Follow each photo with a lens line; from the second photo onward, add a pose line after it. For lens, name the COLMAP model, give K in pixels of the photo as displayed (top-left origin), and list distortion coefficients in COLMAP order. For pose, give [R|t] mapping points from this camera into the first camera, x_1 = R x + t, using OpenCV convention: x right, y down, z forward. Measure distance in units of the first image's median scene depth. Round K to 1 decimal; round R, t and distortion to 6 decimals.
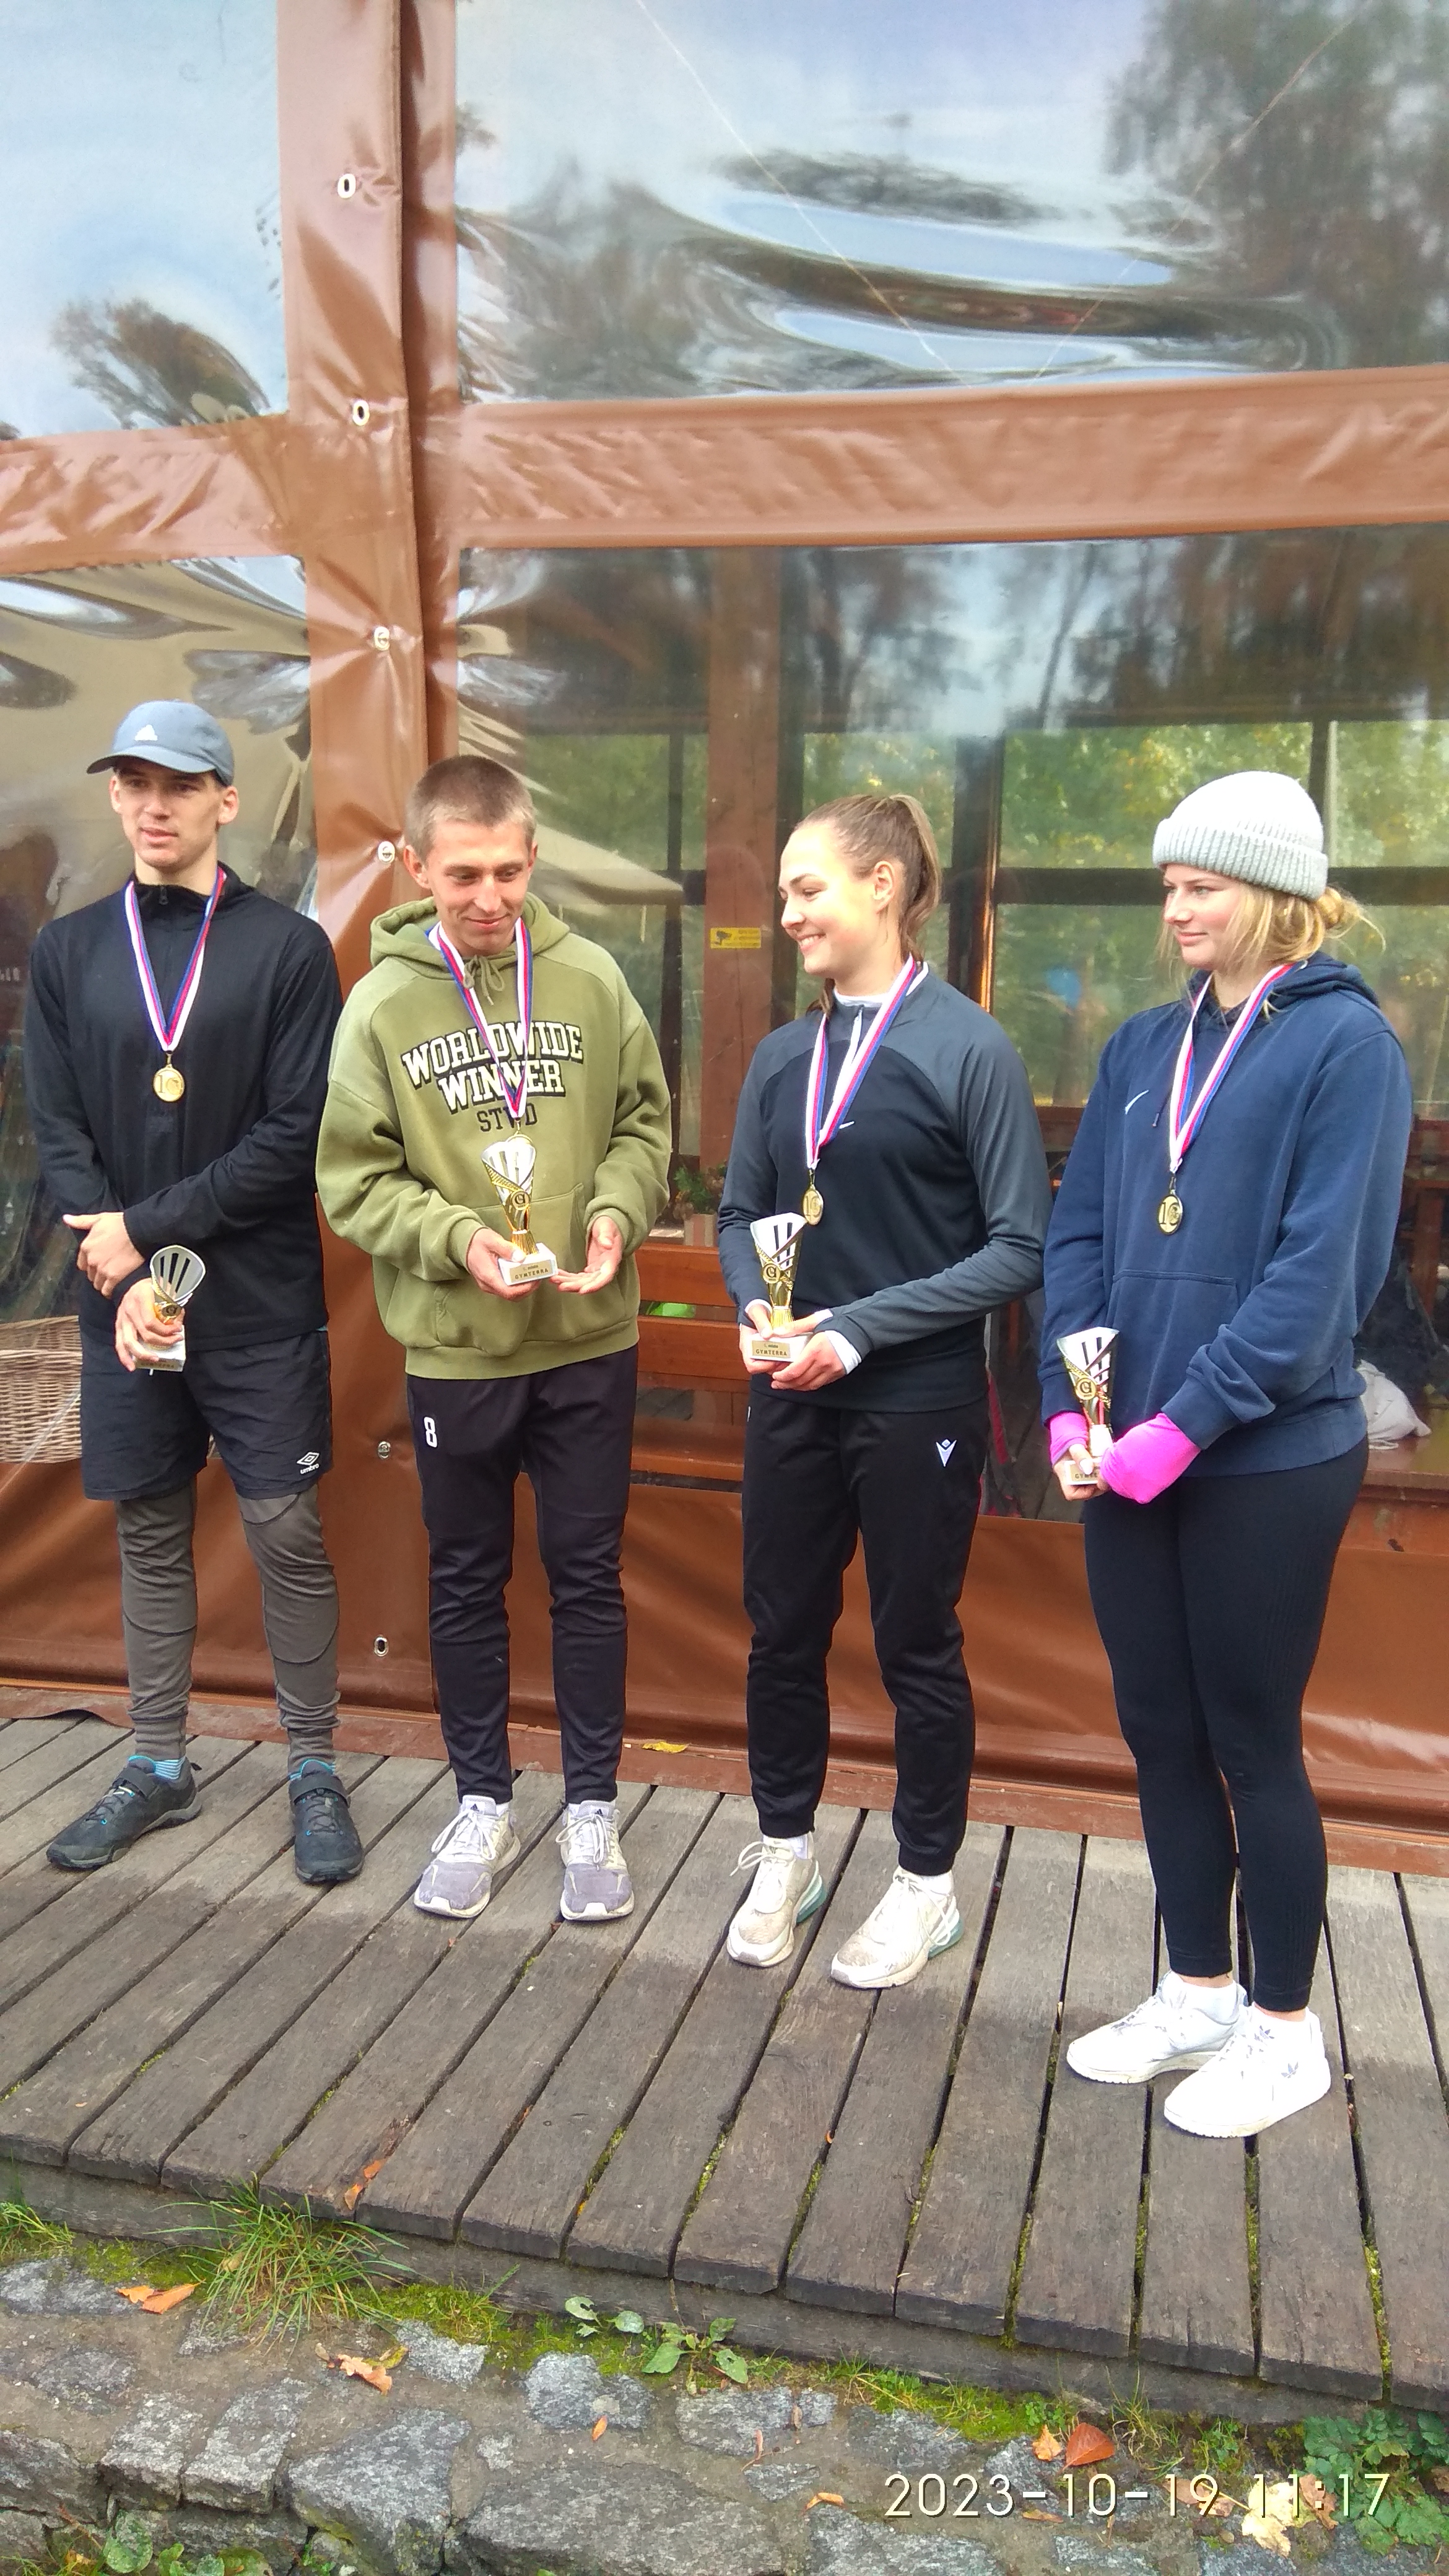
lens RADIAL K [[2026.9, 0, 724.5], [0, 2026.9, 1288.0], [0, 0, 1]] dist [0.047404, -0.079833]
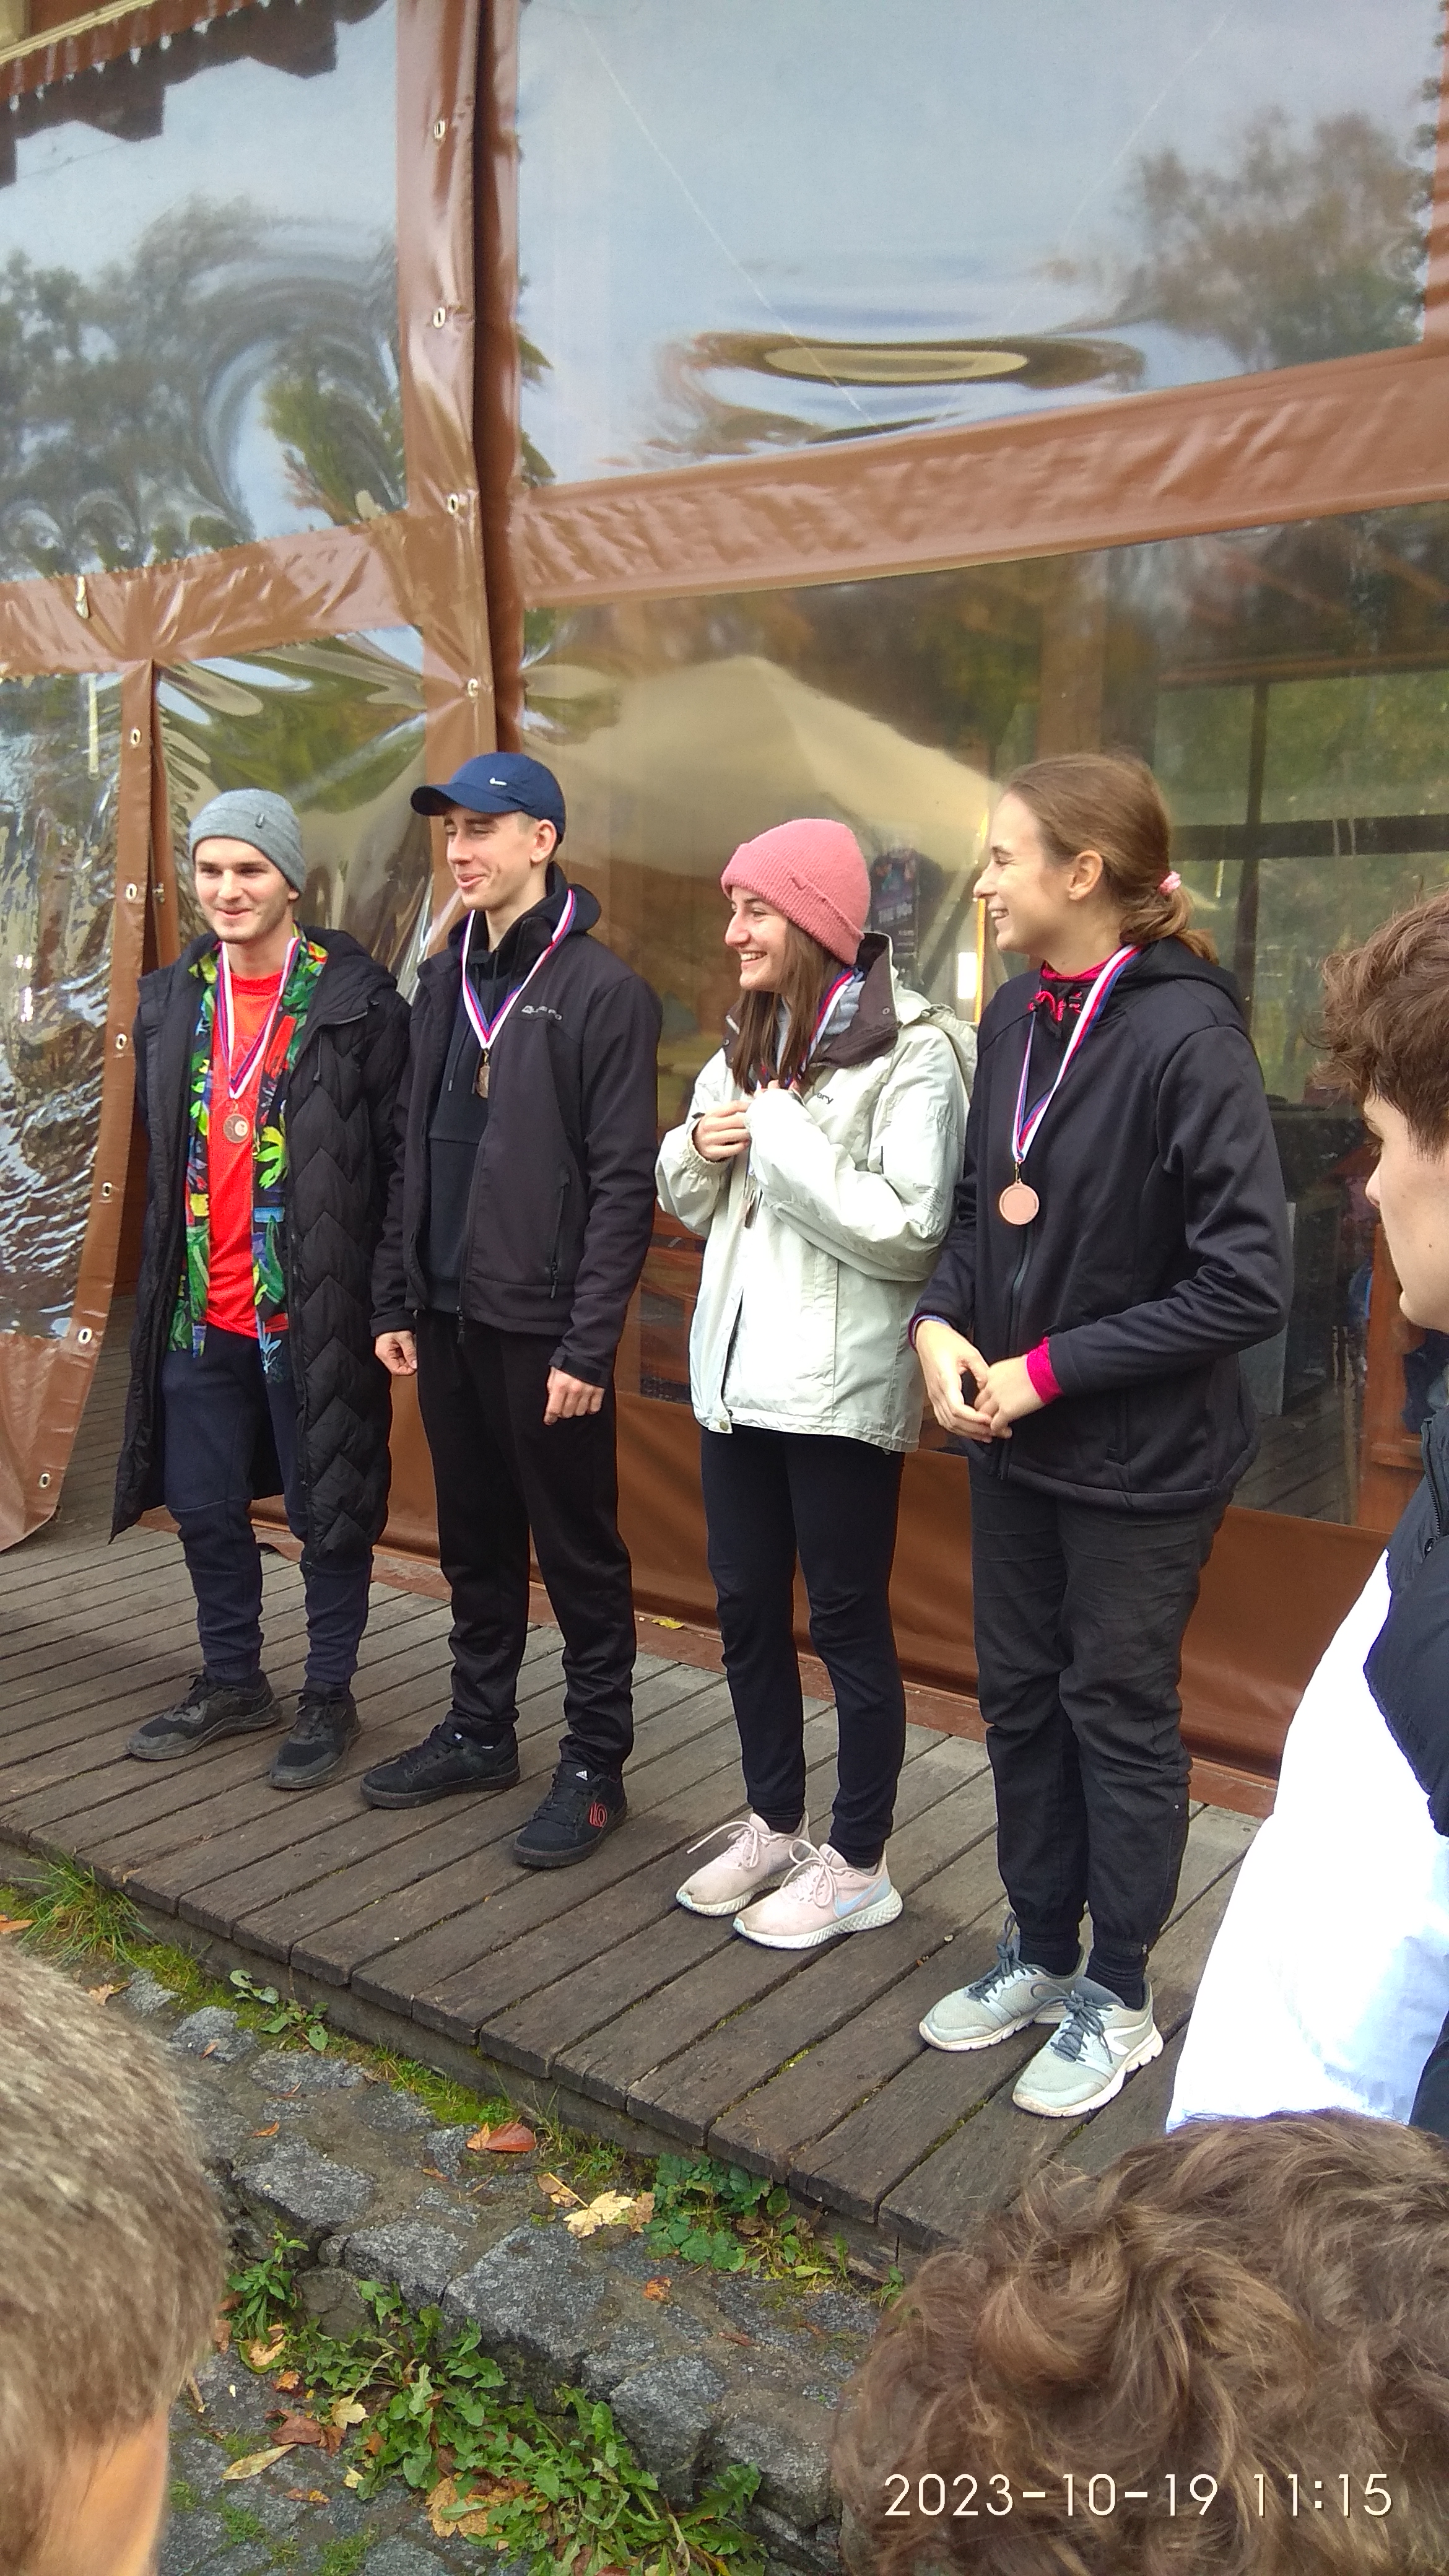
lens RADIAL K [[2026.9, 0, 724.5], [0, 2026.9, 1288.0], [0, 0, 1]] dist [0.047404, -0.079833]
pose [[0.922374, 0.049207, -0.383150, 0.487265], [-0.040926, 0.998719, 0.029741, -0.003742], [0.384123, -0.011751, 0.923207, -0.073556]]
